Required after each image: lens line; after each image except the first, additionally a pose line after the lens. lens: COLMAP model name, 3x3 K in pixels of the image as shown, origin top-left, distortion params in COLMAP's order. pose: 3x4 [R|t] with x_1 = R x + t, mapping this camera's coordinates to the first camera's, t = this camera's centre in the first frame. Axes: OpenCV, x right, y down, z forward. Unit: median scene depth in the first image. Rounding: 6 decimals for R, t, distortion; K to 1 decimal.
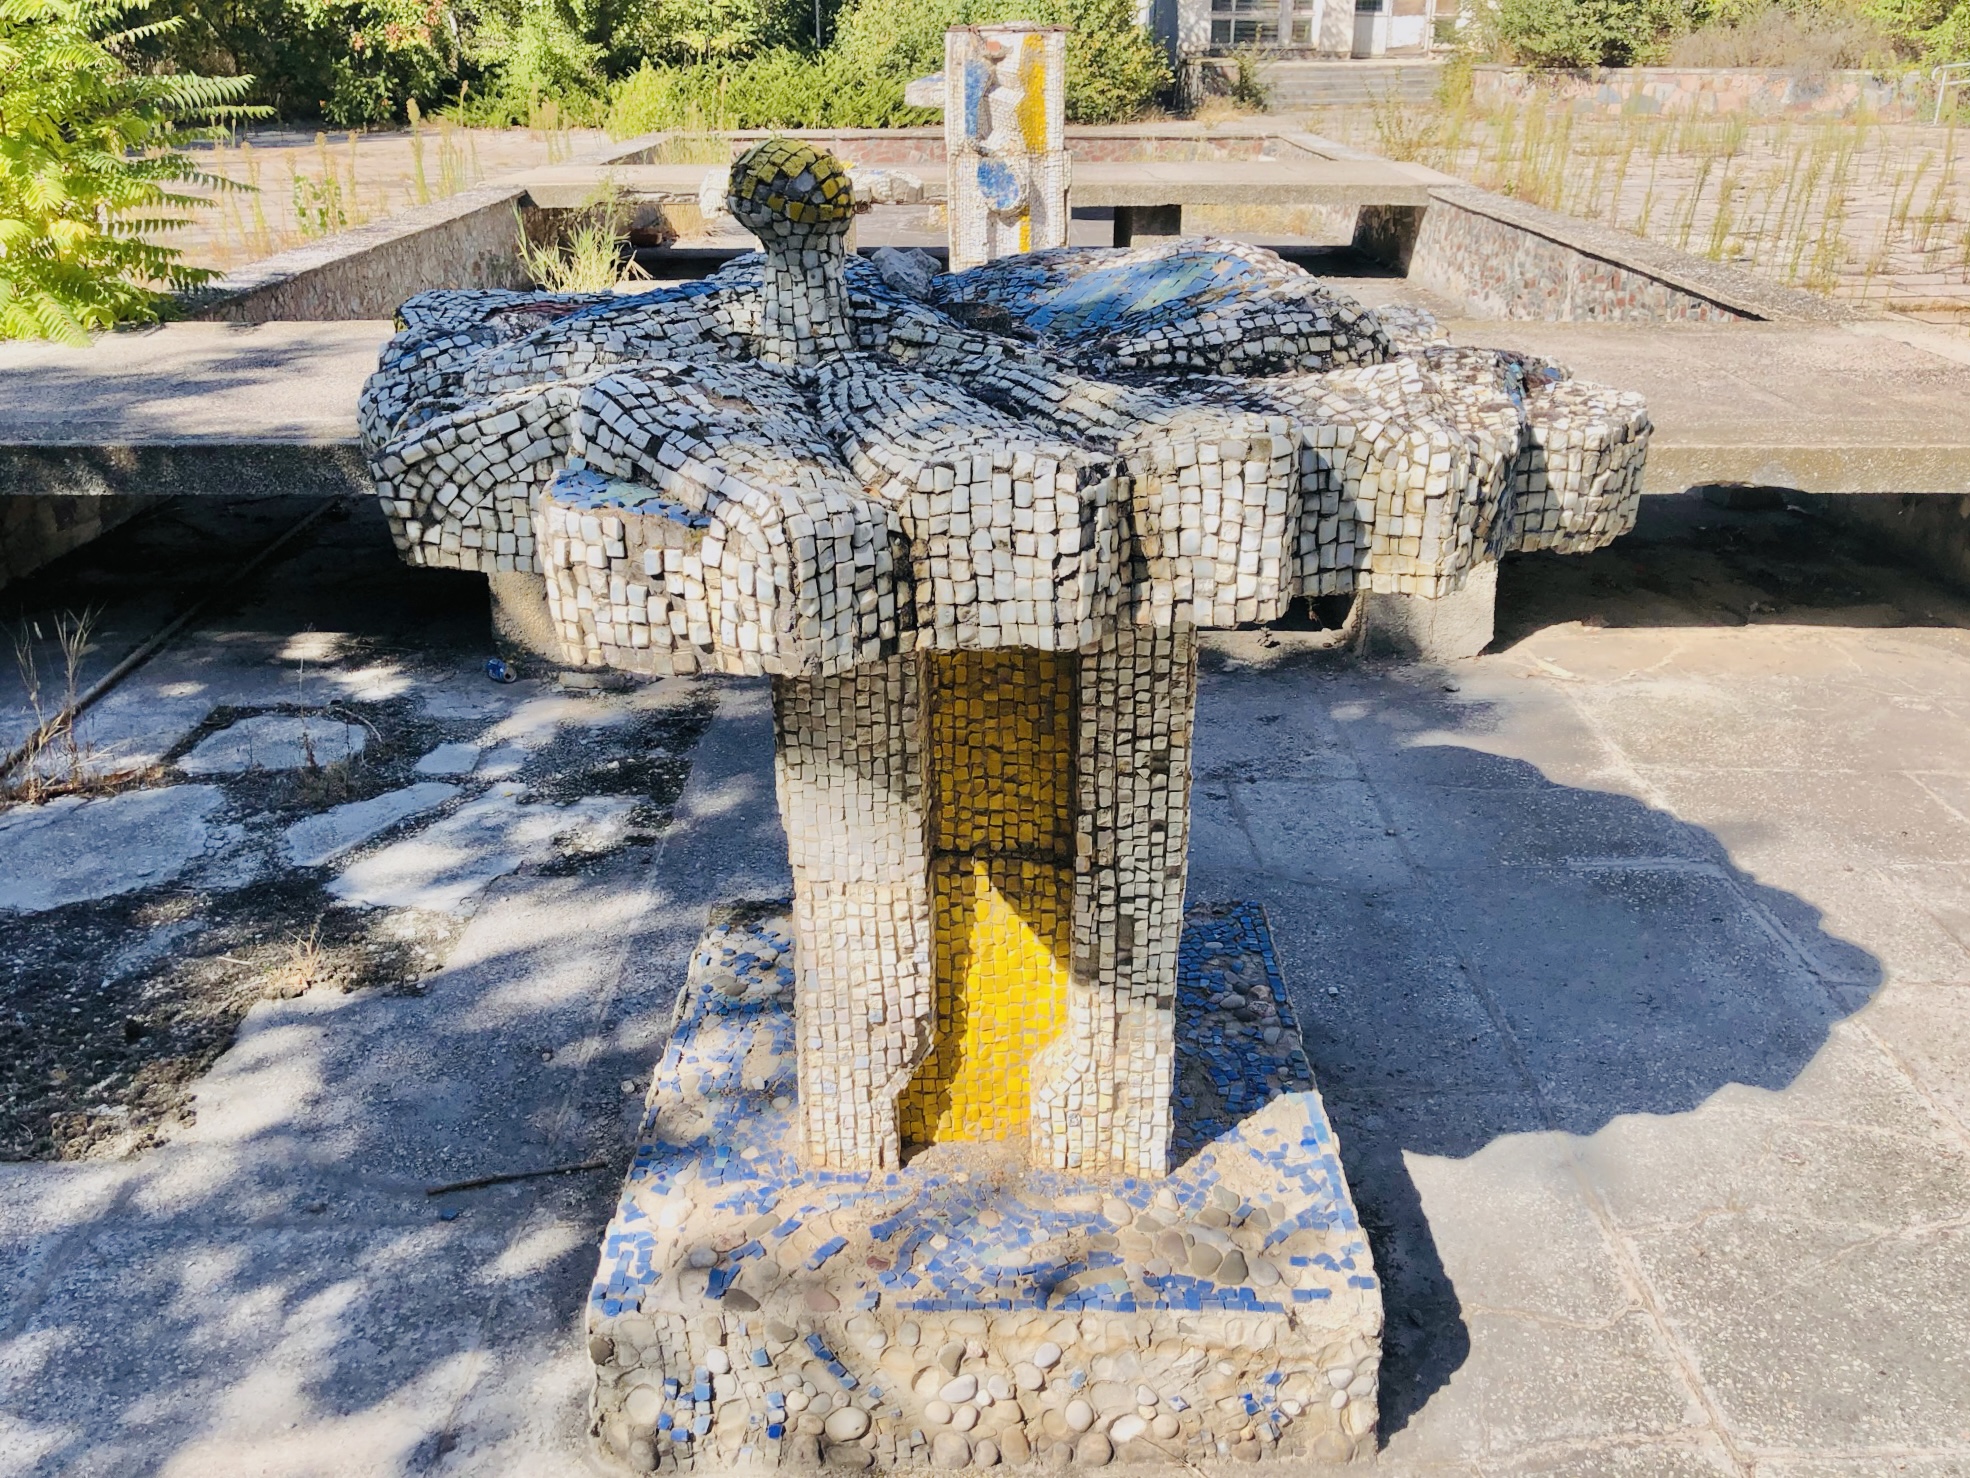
lens RADIAL K [[1608.8, 0, 985.4], [0, 1608.8, 699.5], [0, 0, 1]] dist [0.013435, 0.003626]
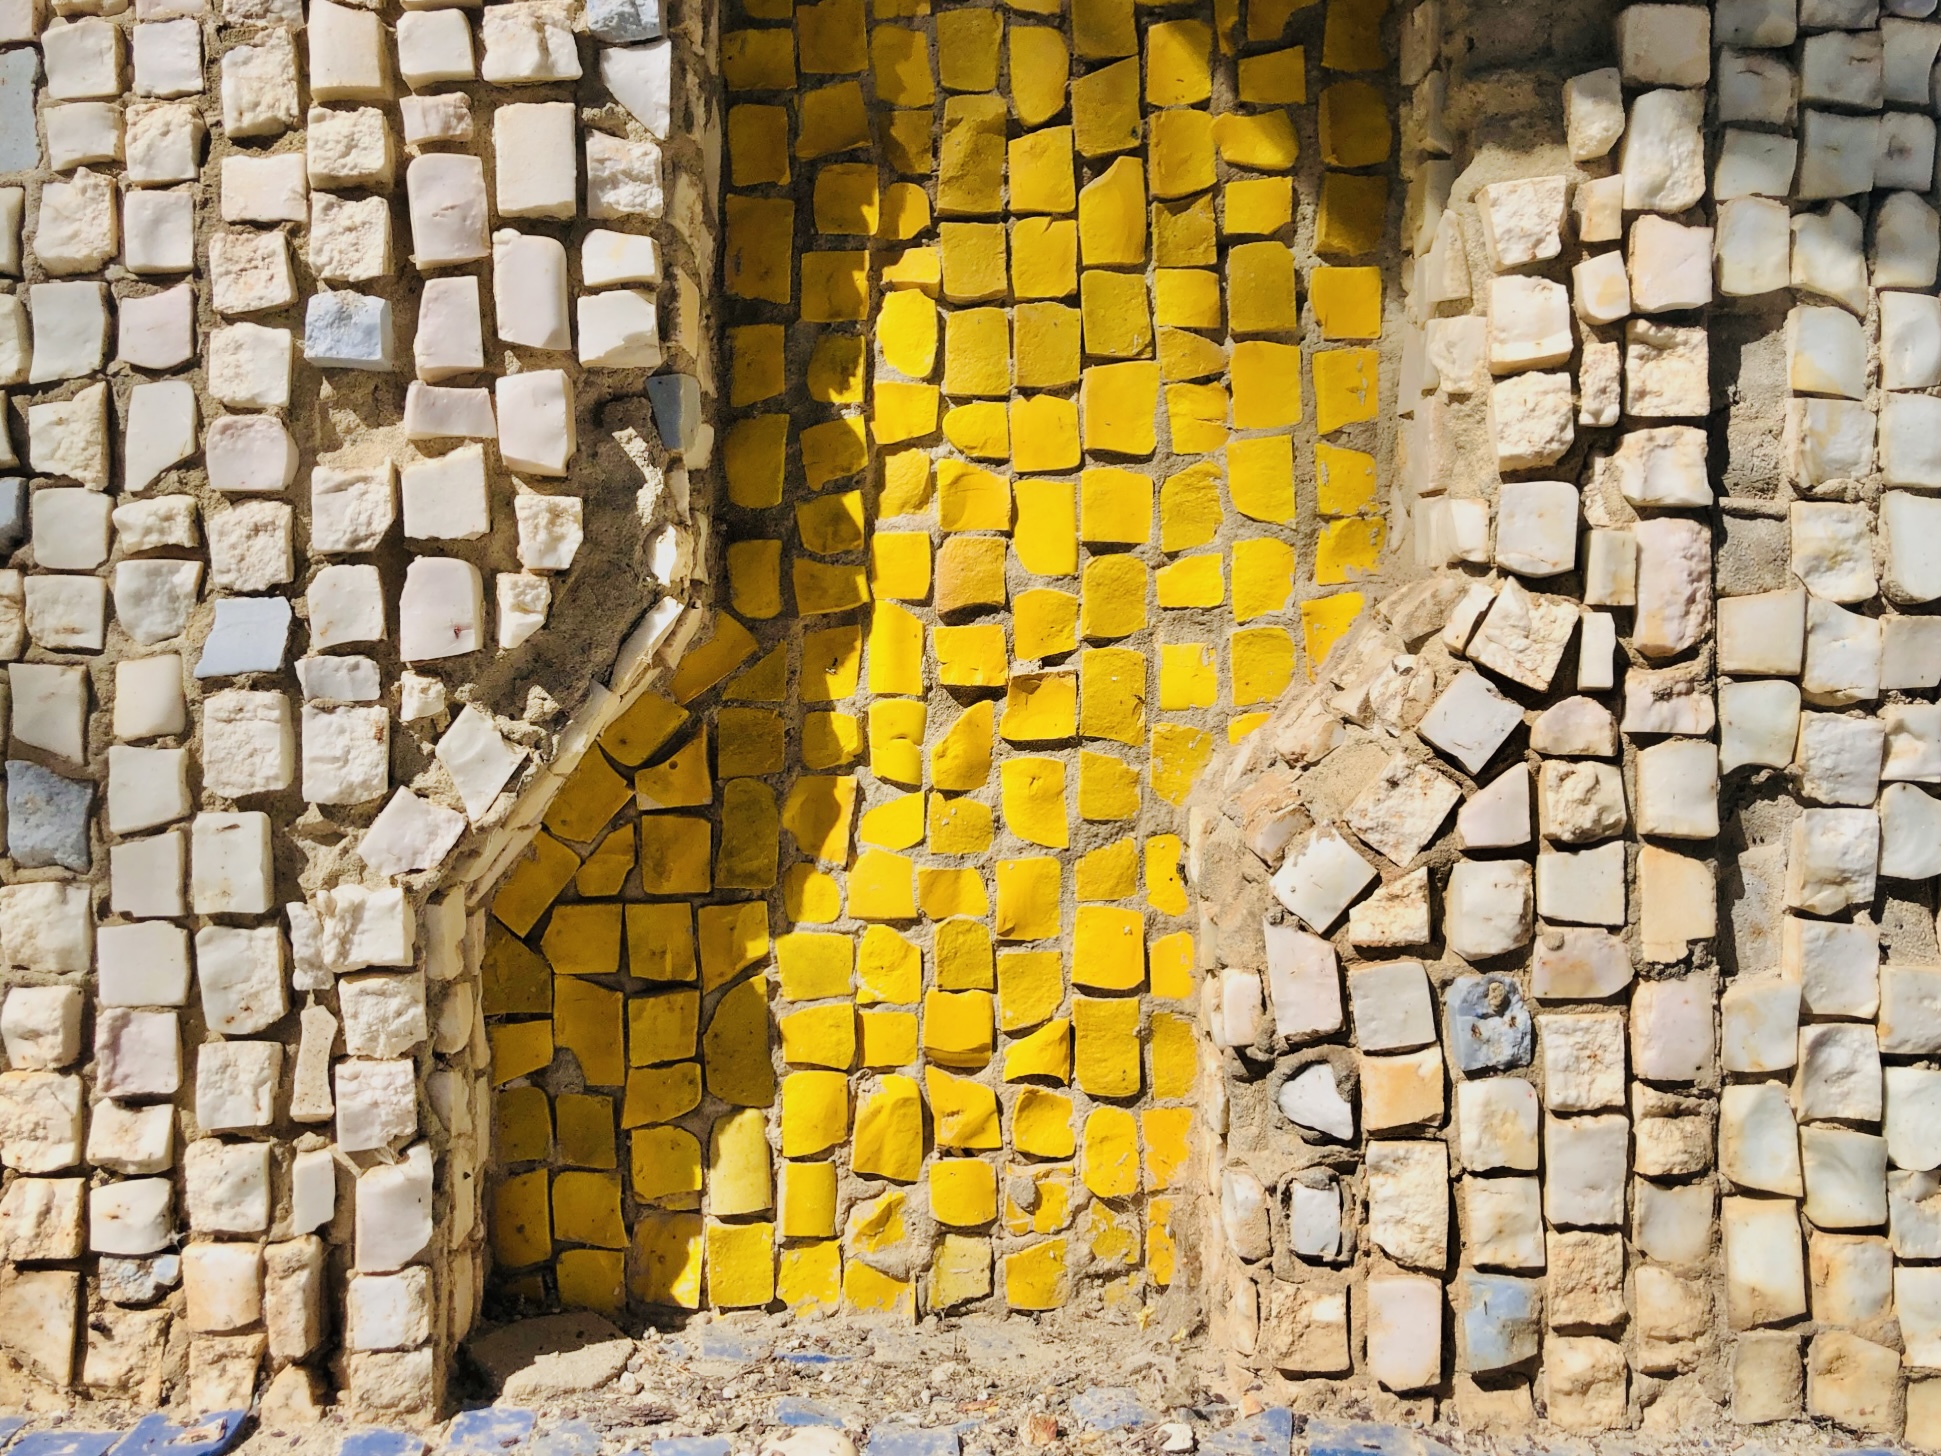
lens RADIAL K [[1589.6, 0, 965.5], [0, 1589.6, 699.7], [0, 0, 1]] dist [0.006341, 0.001965]
pose [[0.999662, 0.014999, 0.021237, -0.003407], [-0.005290, 0.917077, -0.398676, 0.284094], [-0.025456, 0.398428, 0.916846, 0.803217]]
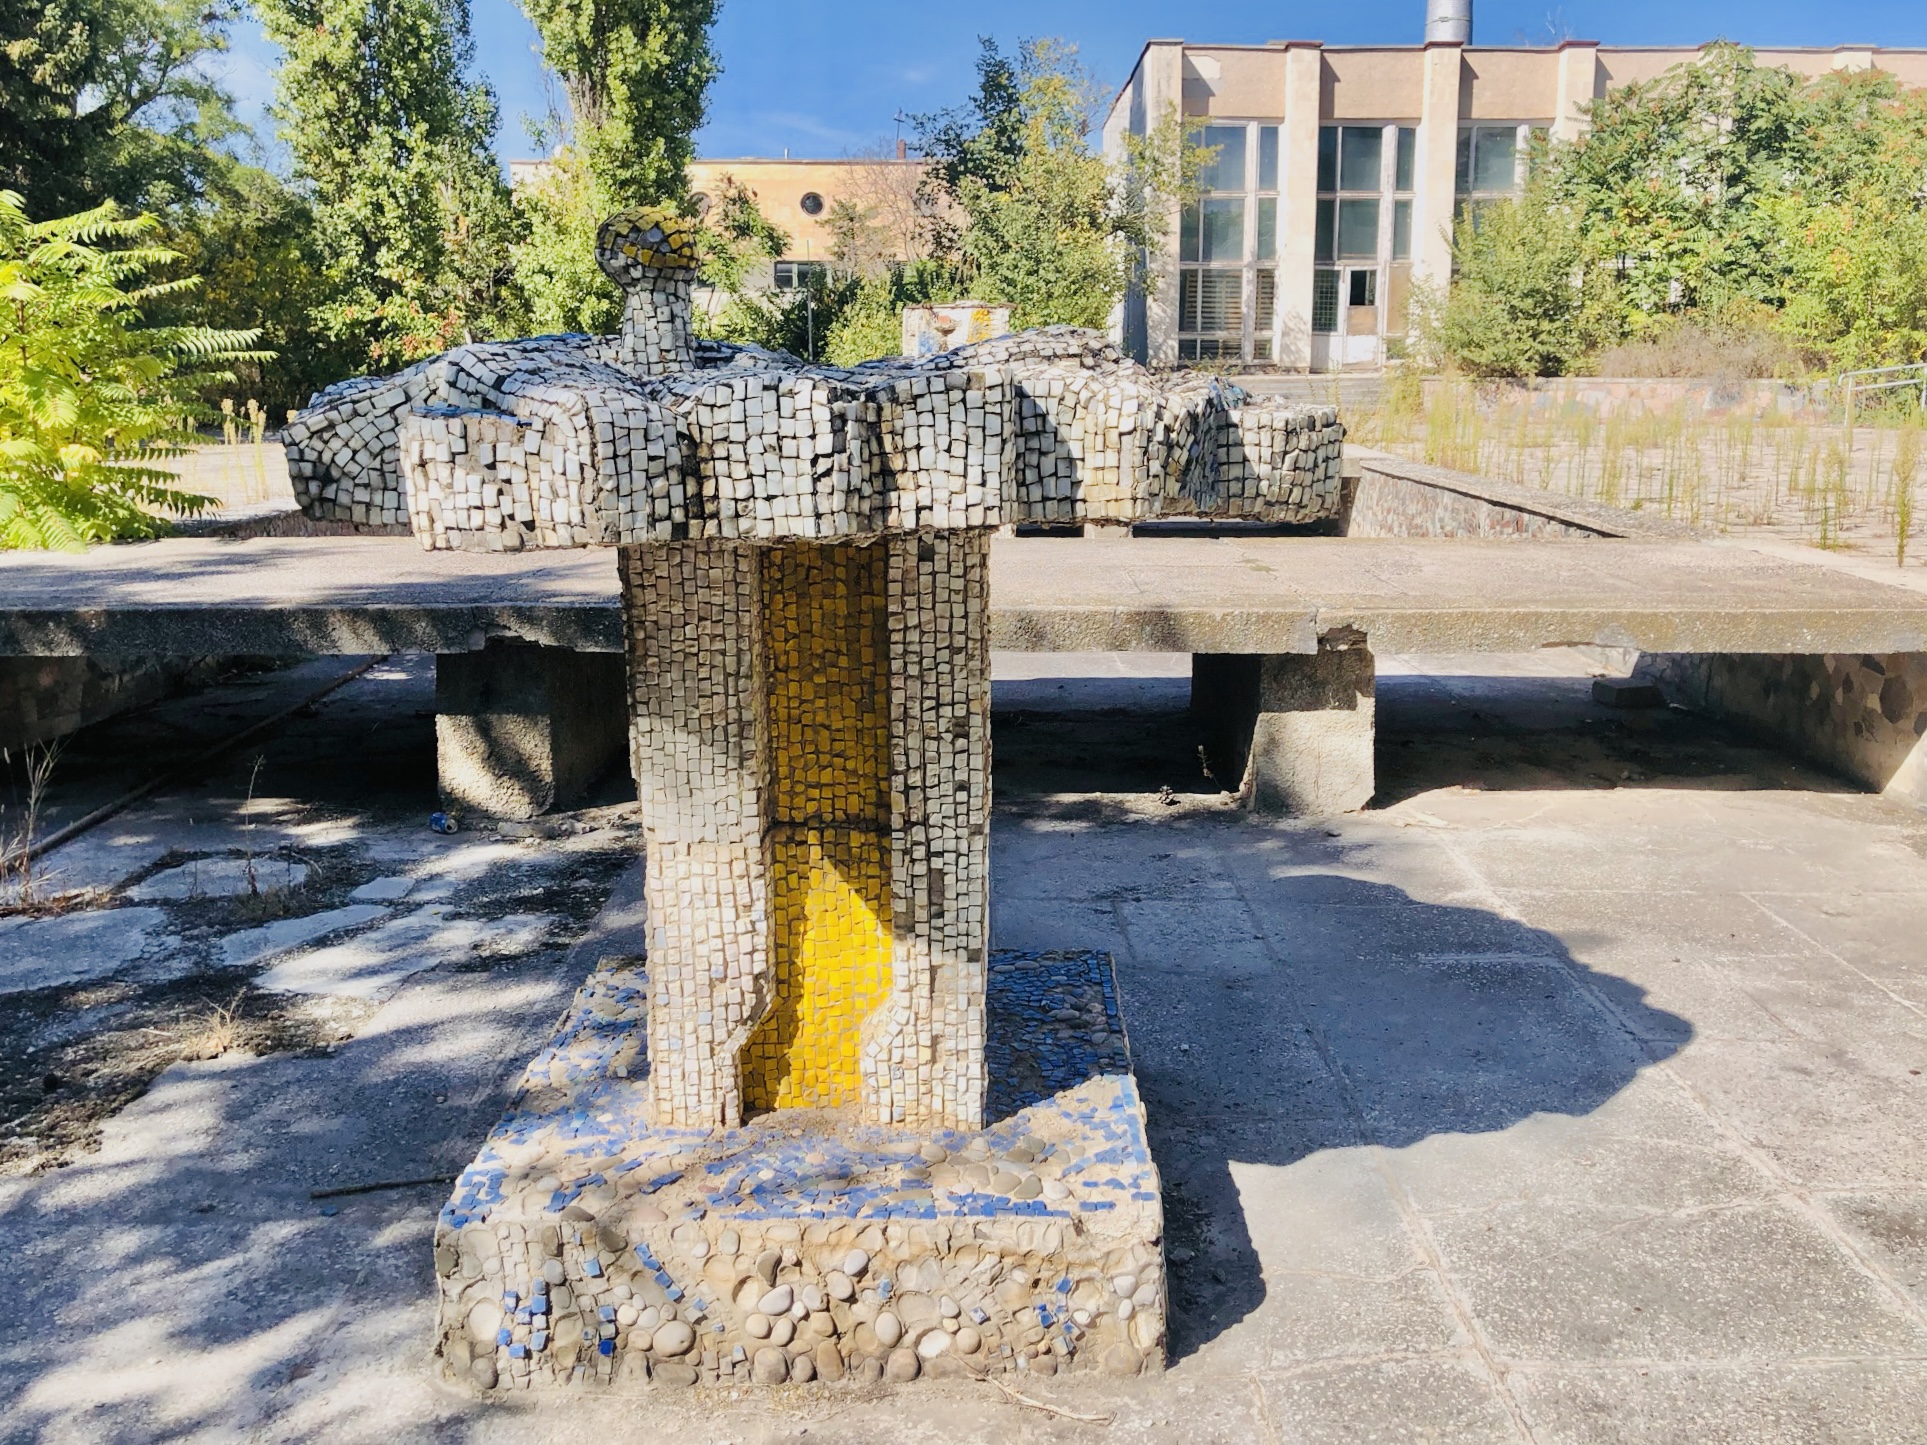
lens RADIAL K [[1603.8, 0, 1004.3], [0, 1603.8, 713.1], [0, 0, 1]] dist [0.026610, -0.010471]
pose [[0.999892, -0.000815, 0.014666, 0.108551], [0.003407, 0.984097, -0.177601, 0.205342], [-0.014288, 0.177632, 0.983993, -0.127383]]
